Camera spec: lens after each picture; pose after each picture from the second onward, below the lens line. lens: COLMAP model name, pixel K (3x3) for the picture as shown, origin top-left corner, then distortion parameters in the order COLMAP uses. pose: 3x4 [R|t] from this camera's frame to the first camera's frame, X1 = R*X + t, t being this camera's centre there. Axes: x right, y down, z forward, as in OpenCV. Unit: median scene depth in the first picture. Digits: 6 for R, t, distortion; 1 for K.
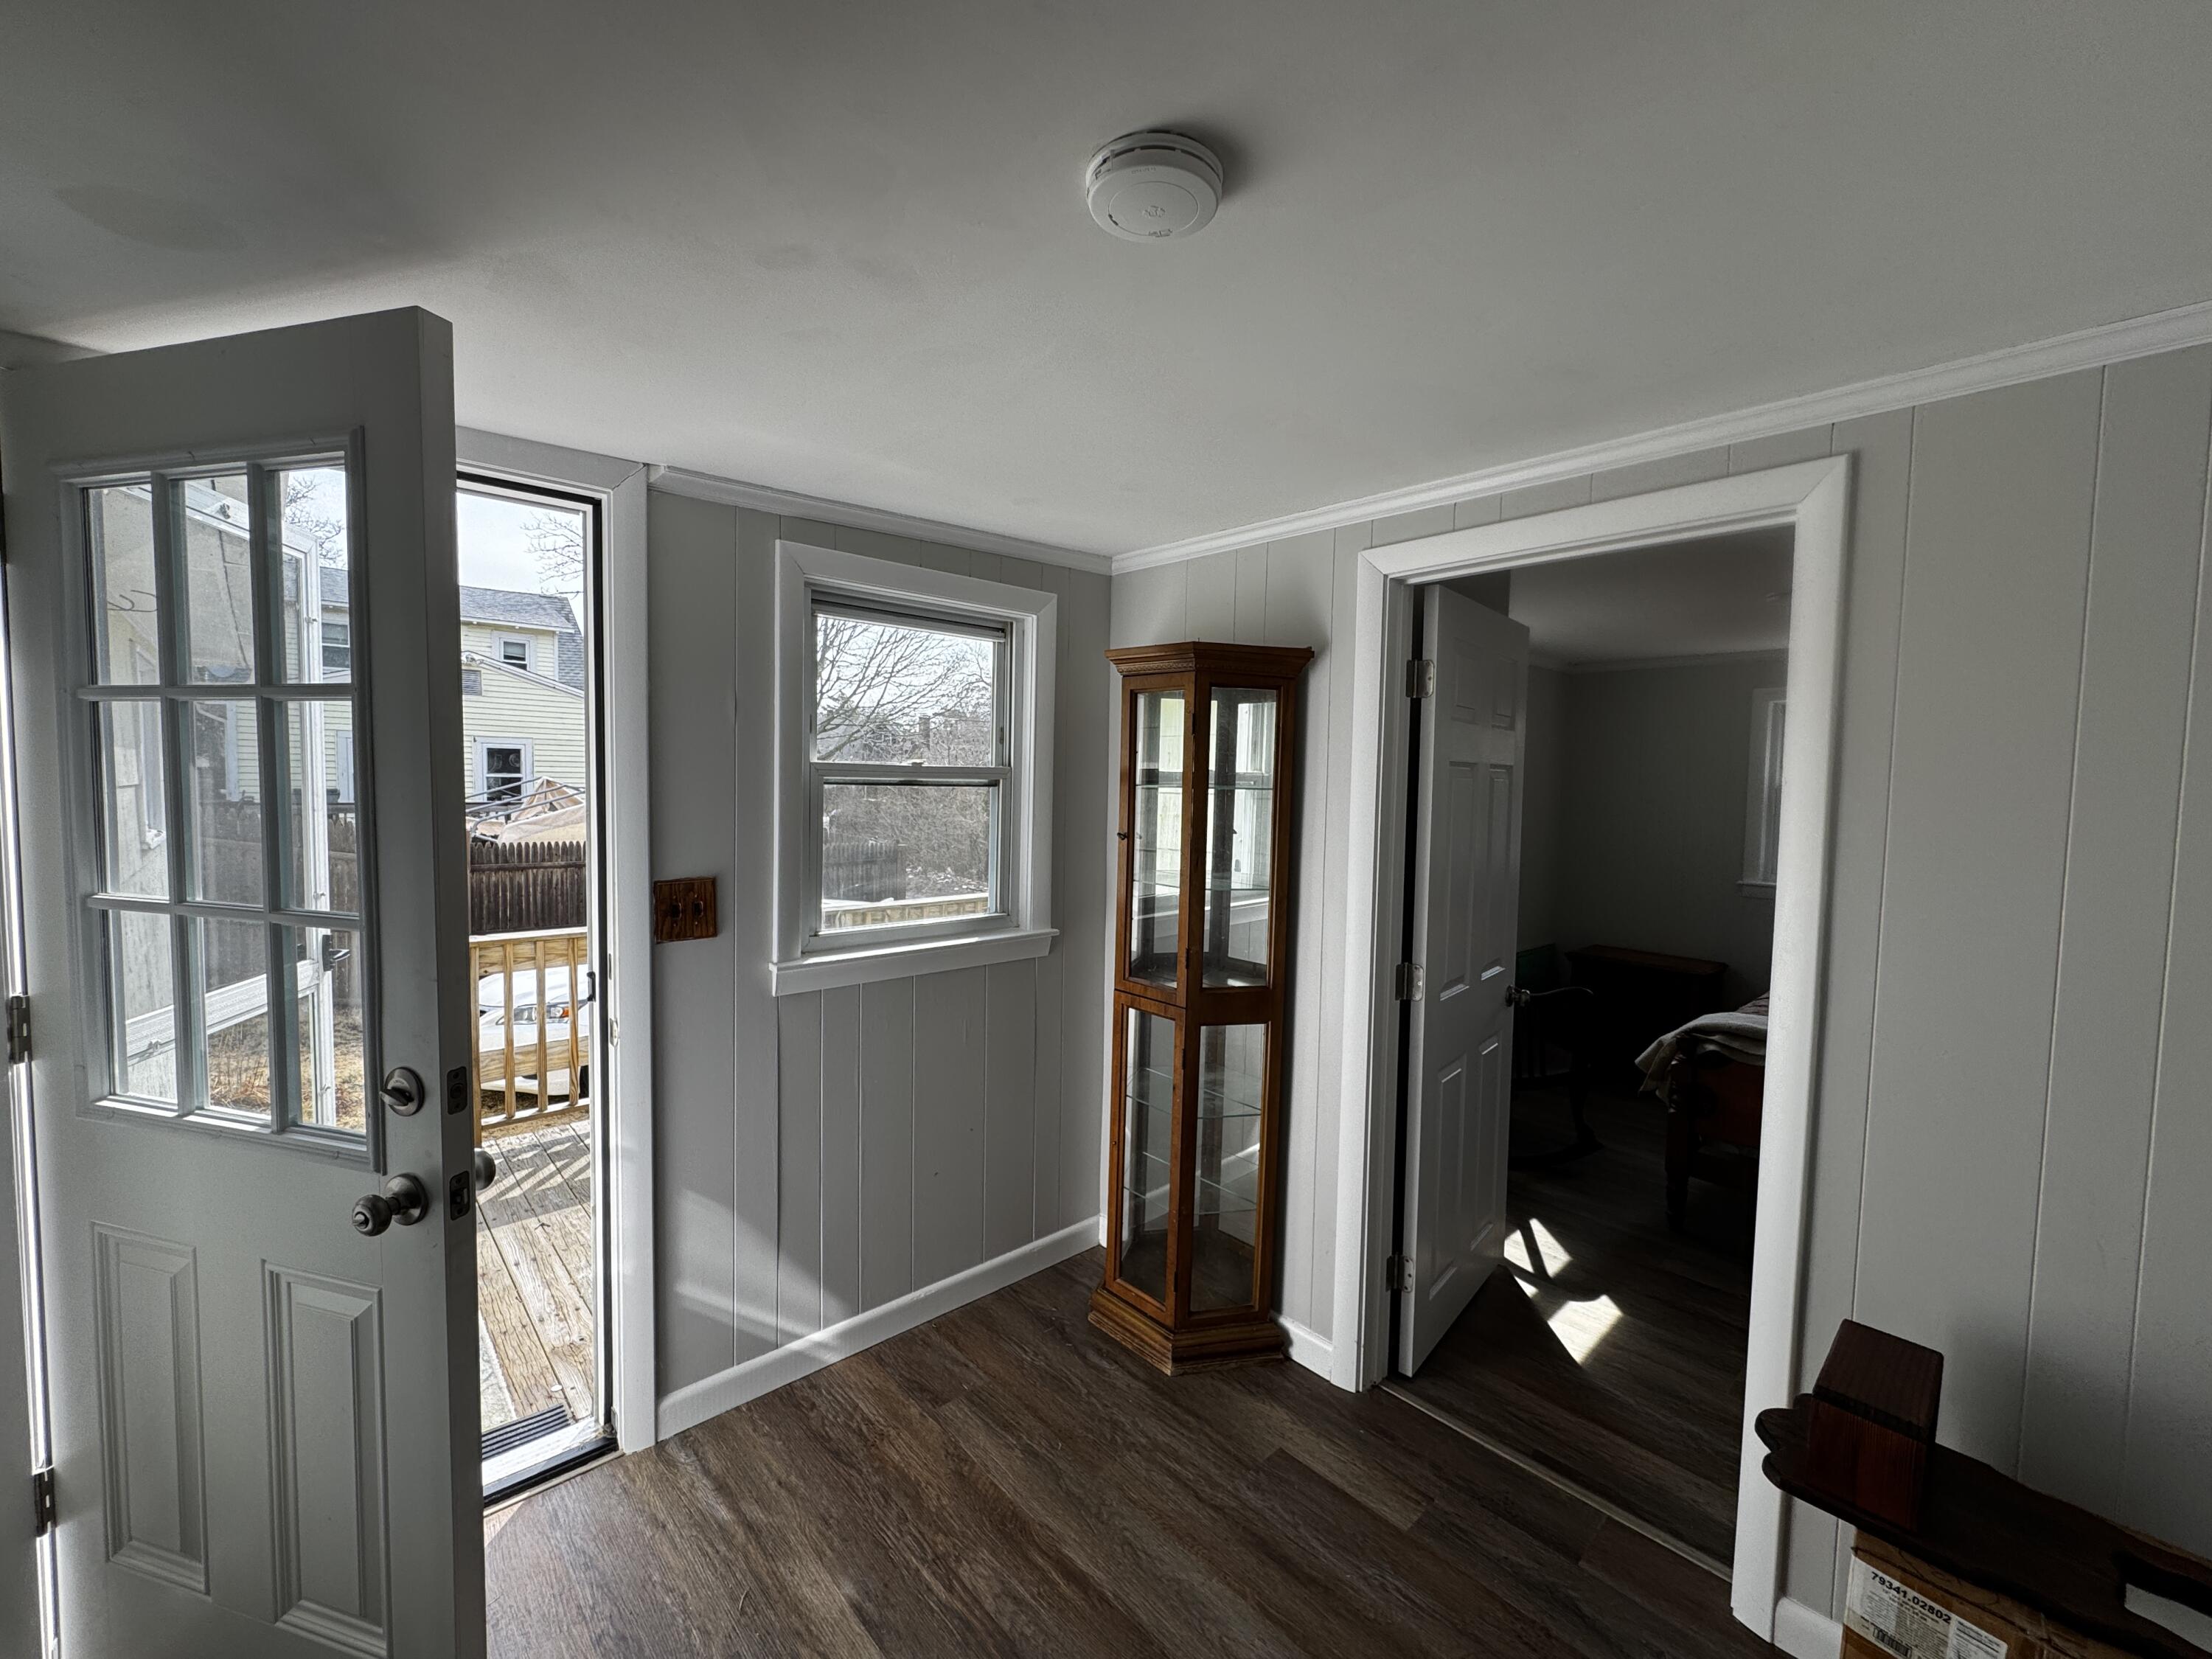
lens RADIAL K [[904.0, 0, 1107.0], [0, 904.0, 822.9], [0, 0, 1]] dist [0.002545, 0.000262]
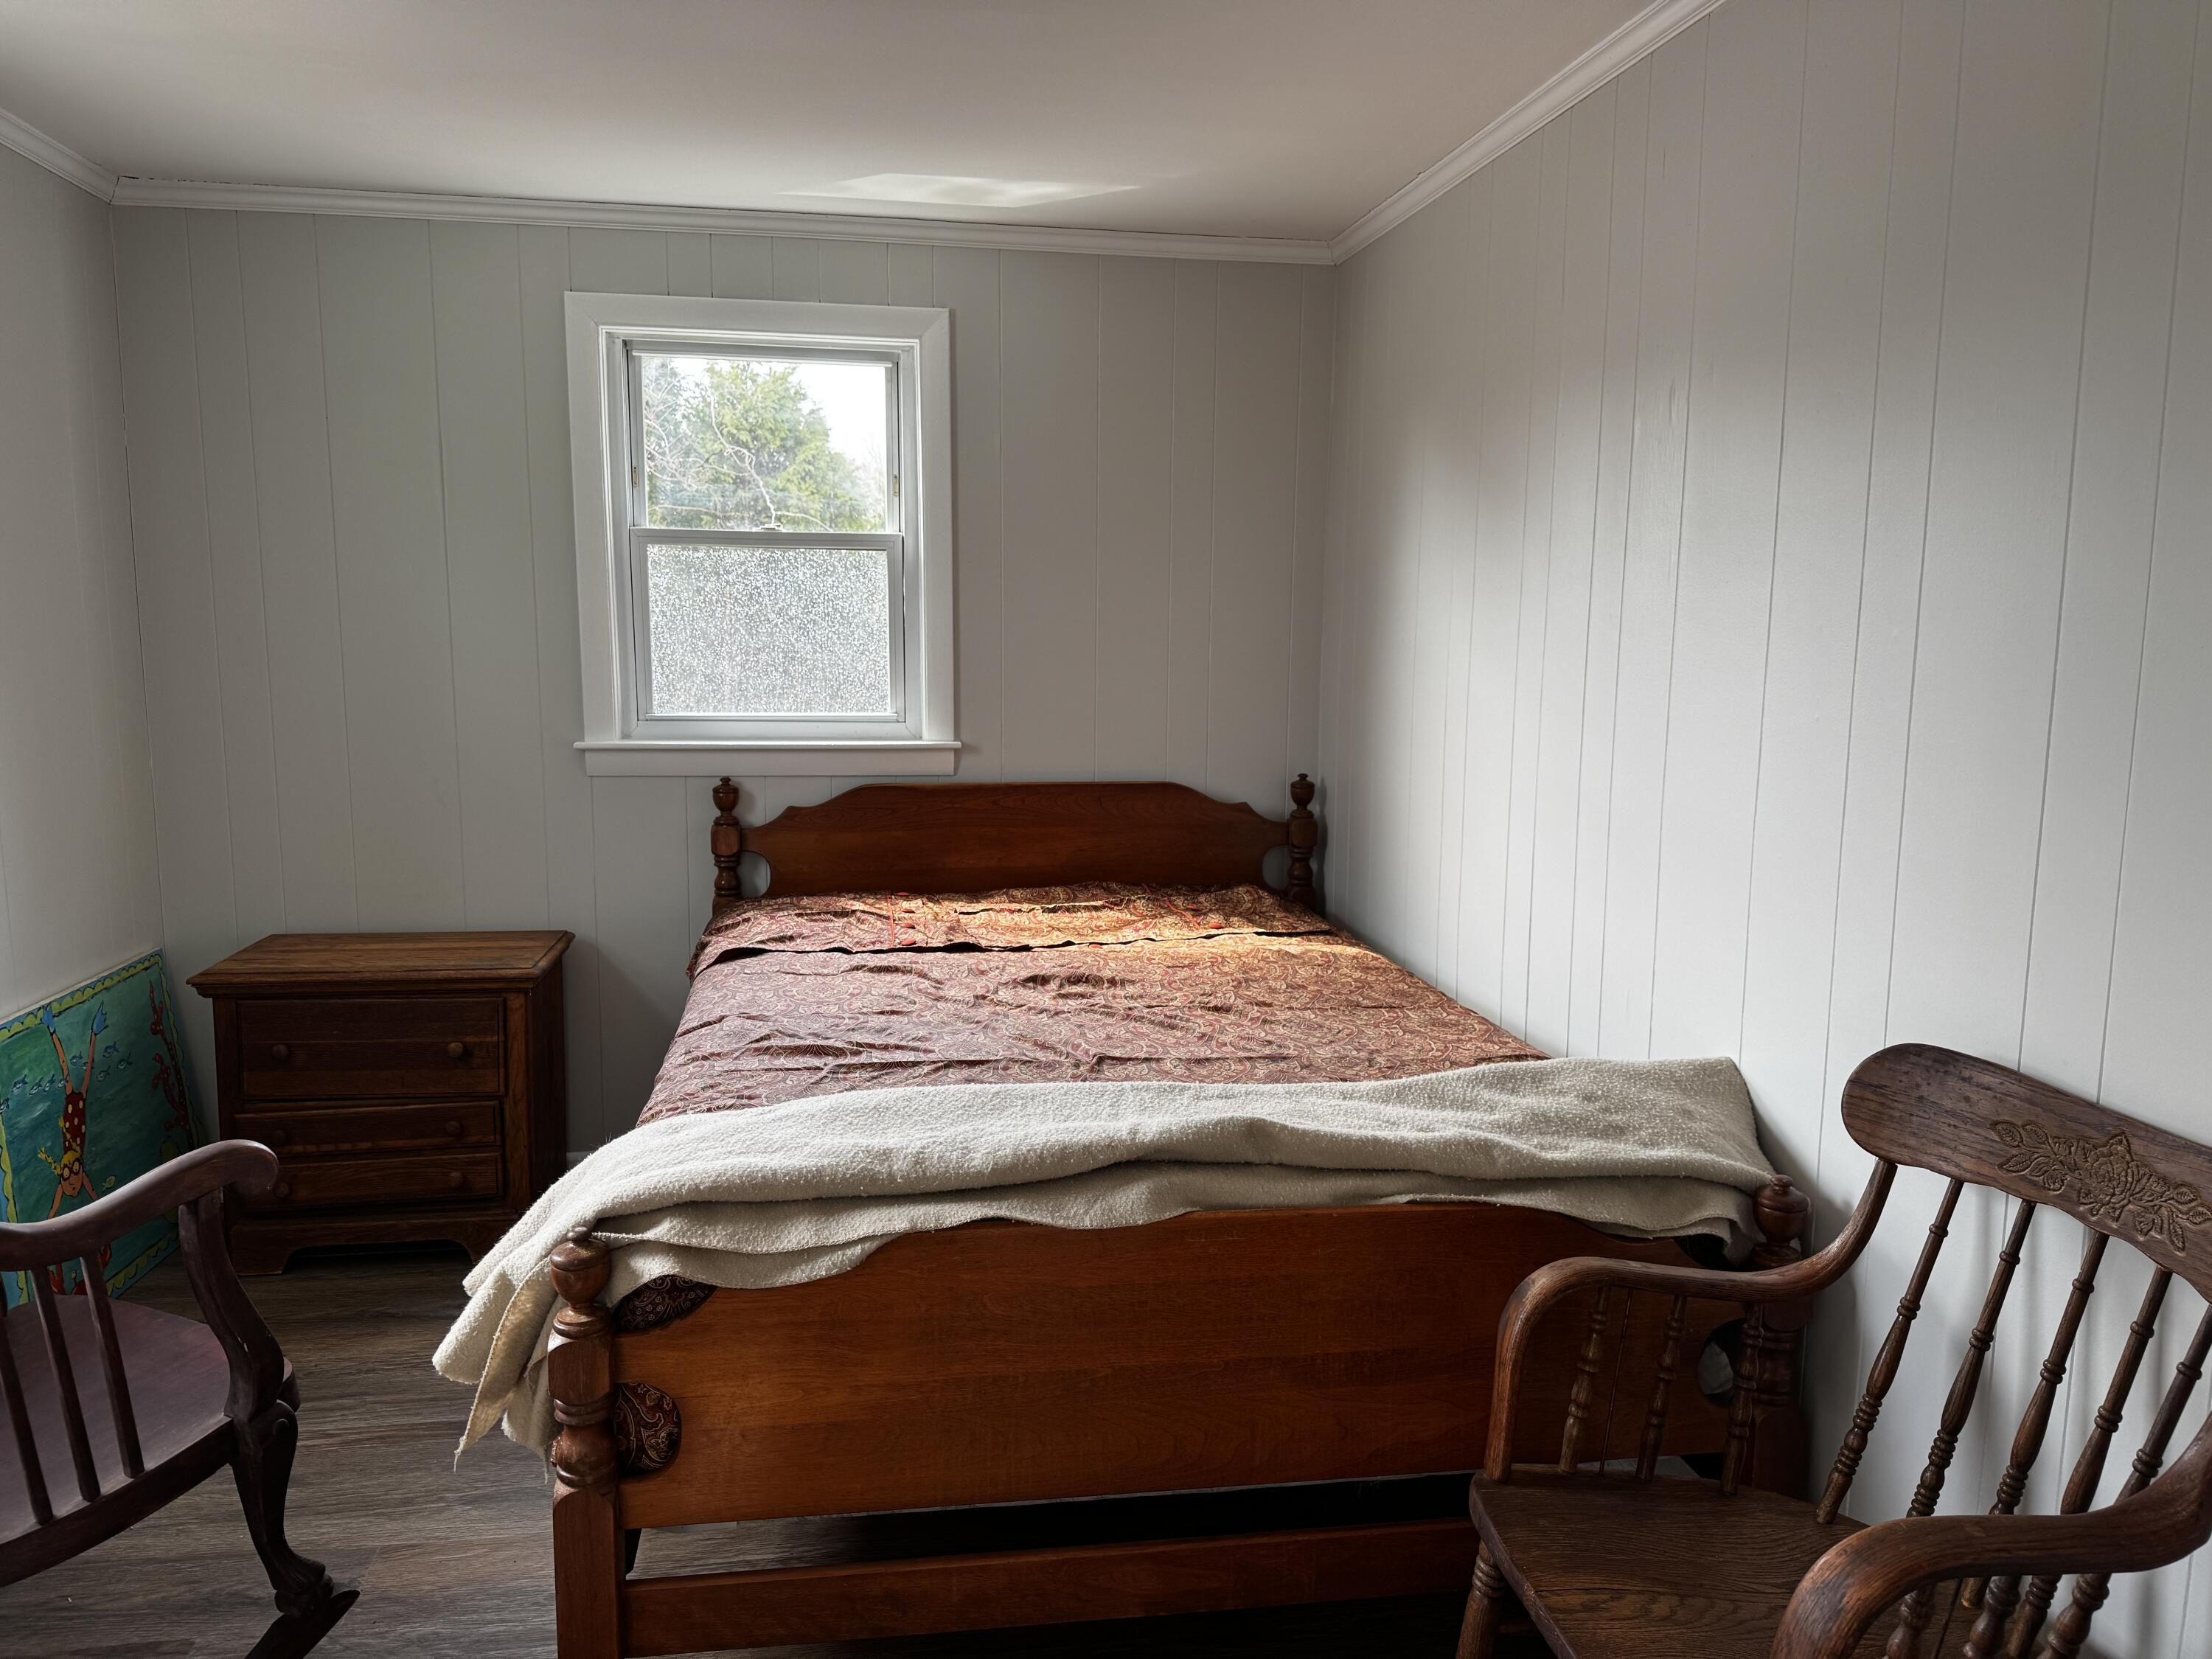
lens RADIAL K [[1566.6, 0, 1101.4], [0, 1566.6, 821.3], [0, 0, 1]] dist [0.003273, 0.002171]
pose [[0.555391, -0.126707, 0.821880, 0.304175], [0.046925, 0.991524, 0.121151, 0.032078], [-0.830265, -0.028719, 0.556629, 0.535020]]
